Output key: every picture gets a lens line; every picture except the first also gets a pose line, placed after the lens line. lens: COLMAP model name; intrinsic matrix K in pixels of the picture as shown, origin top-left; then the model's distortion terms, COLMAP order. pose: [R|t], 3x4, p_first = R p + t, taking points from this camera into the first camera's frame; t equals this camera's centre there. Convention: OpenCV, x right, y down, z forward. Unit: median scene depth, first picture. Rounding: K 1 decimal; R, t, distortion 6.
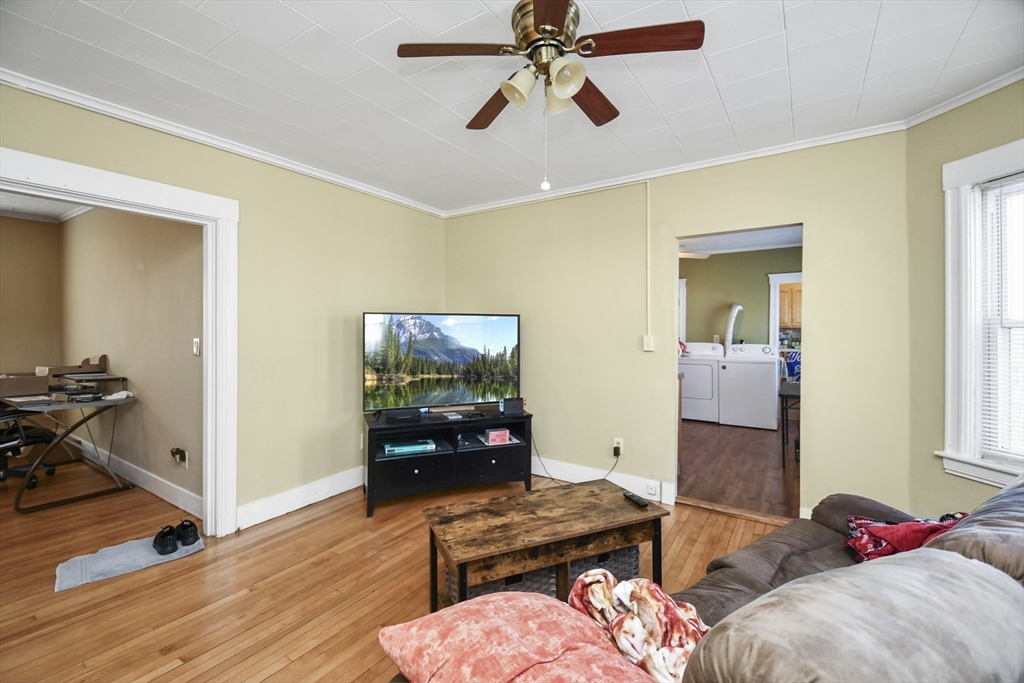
lens RADIAL K [[438.9, 0, 509.7], [0, 438.9, 329.0], [0, 0, 1]] dist [0.025257, 0.000045]
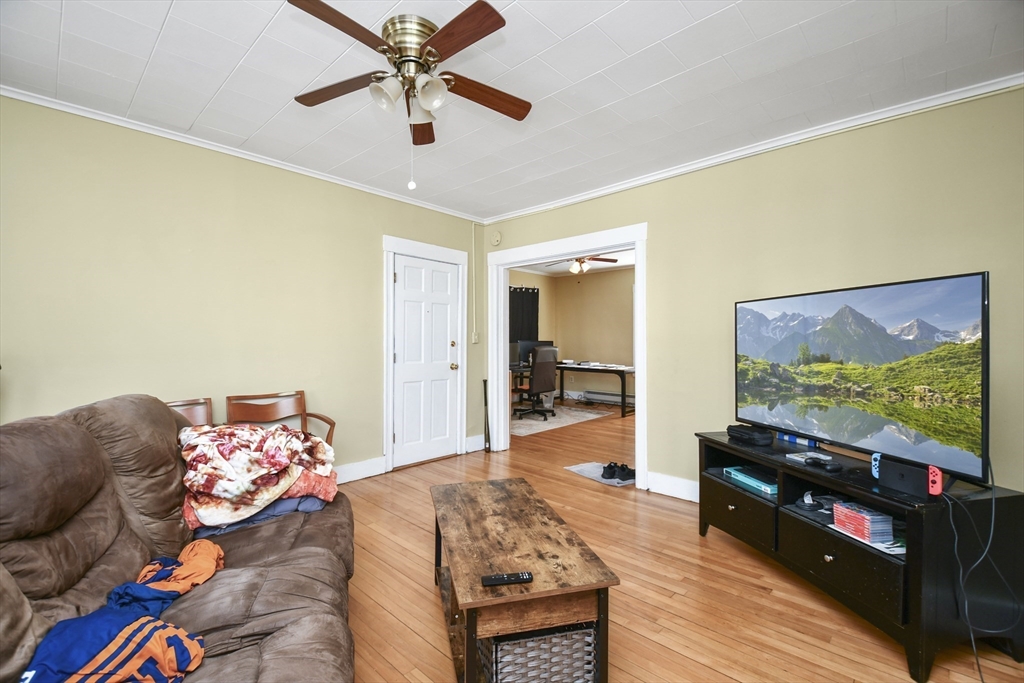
lens RADIAL K [[457.6, 0, 512.0], [0, 457.6, 341.5], [0, 0, 1]] dist [0.001375, -0.000523]
pose [[-0.181658, 0.001121, -0.983361, 0.933851], [-0.001759, 0.999997, 0.001465, 0.058030], [0.983360, 0.001996, -0.181656, 1.154808]]
